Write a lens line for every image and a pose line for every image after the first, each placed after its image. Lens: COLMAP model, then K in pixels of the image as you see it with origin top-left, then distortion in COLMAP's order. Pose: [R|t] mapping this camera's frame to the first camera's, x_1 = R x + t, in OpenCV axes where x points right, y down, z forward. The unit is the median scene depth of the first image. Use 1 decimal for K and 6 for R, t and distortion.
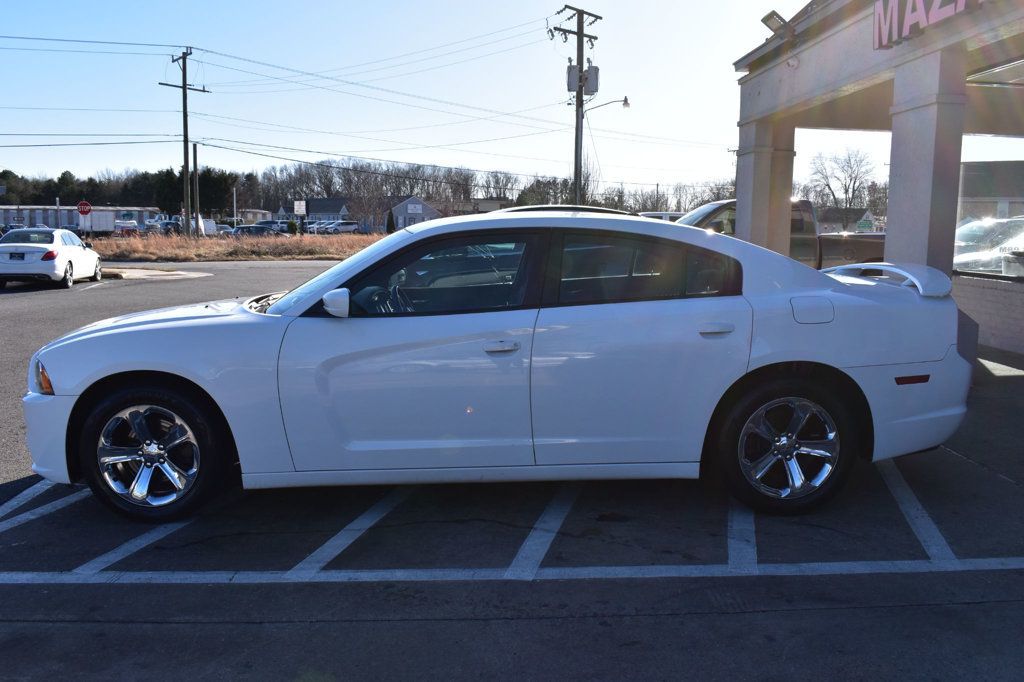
lens RADIAL K [[868.3, 0, 512.0], [0, 868.3, 341.0], [0, 0, 1]] dist [-0.077333, -0.001679]
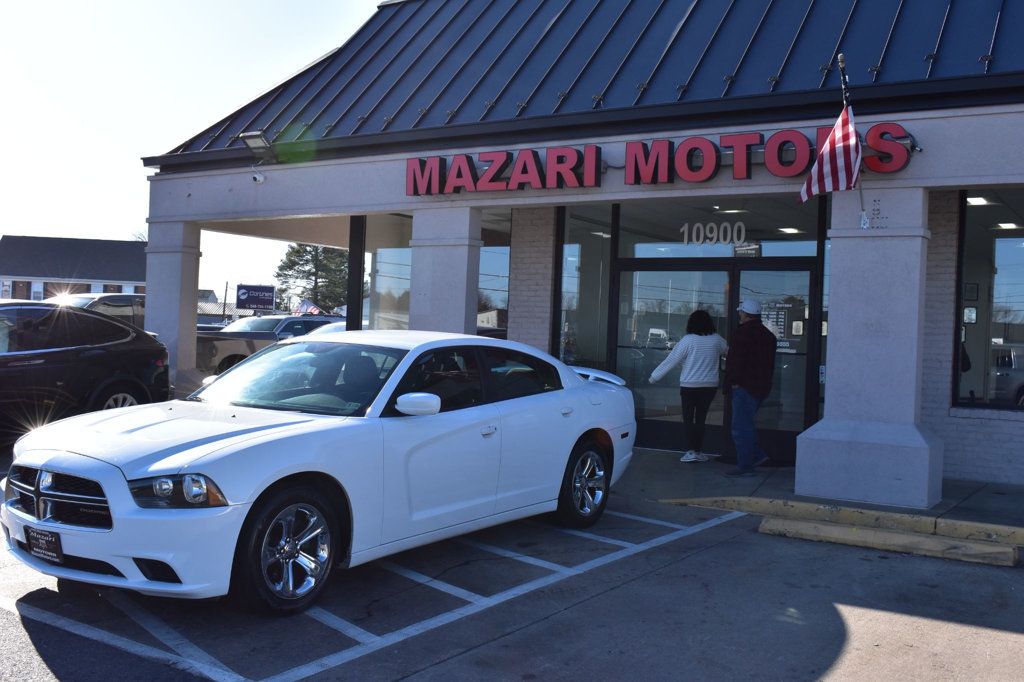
lens RADIAL K [[1045.5, 0, 512.0], [0, 1045.5, 341.0], [0, 0, 1]] dist [-0.013654, -0.149890]
pose [[0.584768, 0.004243, 0.811189, -1.310941], [0.077452, 0.995126, -0.061038, -0.031088], [-0.807494, 0.098522, 0.581589, -0.036504]]
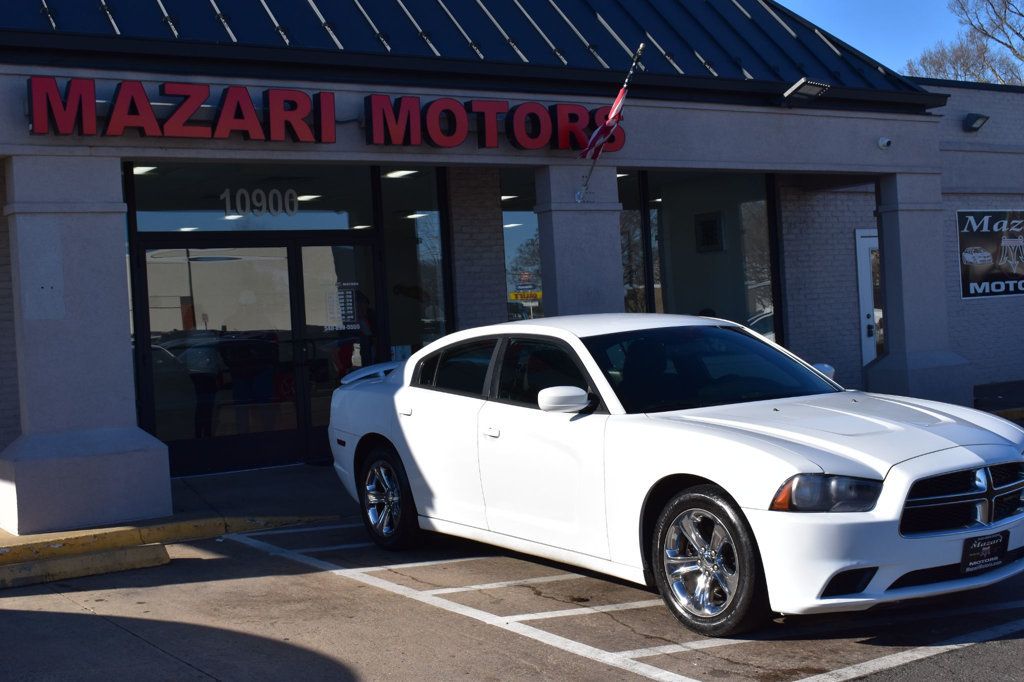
lens RADIAL K [[1353.2, 0, 512.0], [0, 1353.2, 341.0], [0, 0, 1]] dist [-0.025258, -0.017046]
pose [[-0.526749, 0.002021, 0.850018, -1.587327], [0.160669, 0.982208, 0.097230, -0.352936], [-0.834698, 0.187788, -0.517702, 2.330779]]
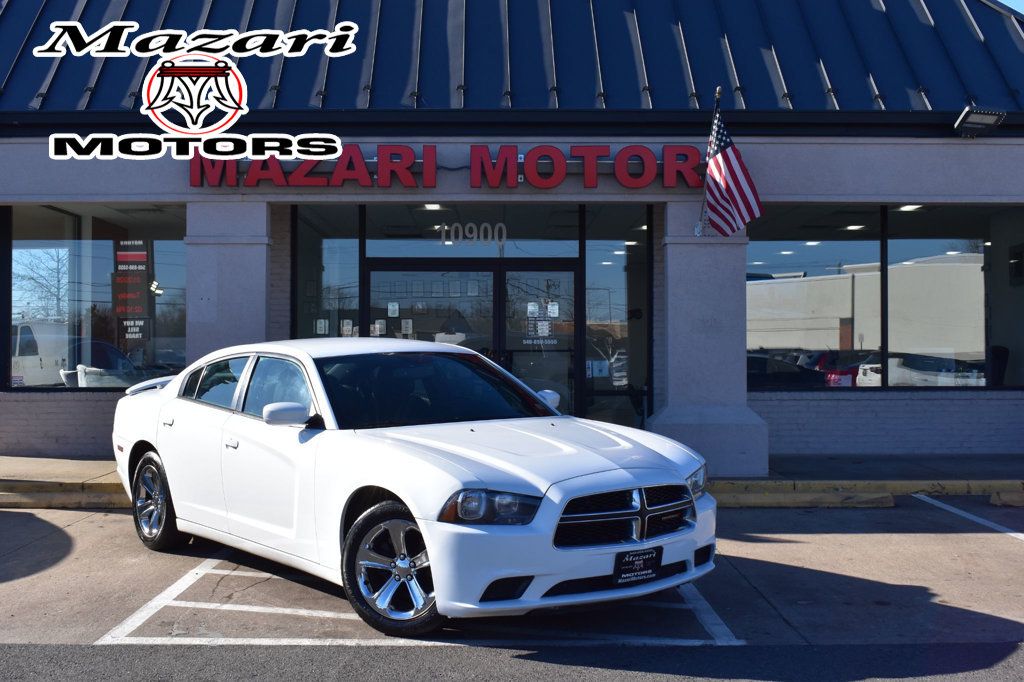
lens RADIAL K [[1259.0, 0, 512.0], [0, 1259.0, 341.0], [0, 0, 1]] dist [-0.041801, -0.003091]
pose [[0.028135, -0.005490, 0.999589, -2.106727], [0.132333, 0.991204, 0.001719, -0.157457], [-0.990806, 0.132230, 0.028614, 0.988926]]
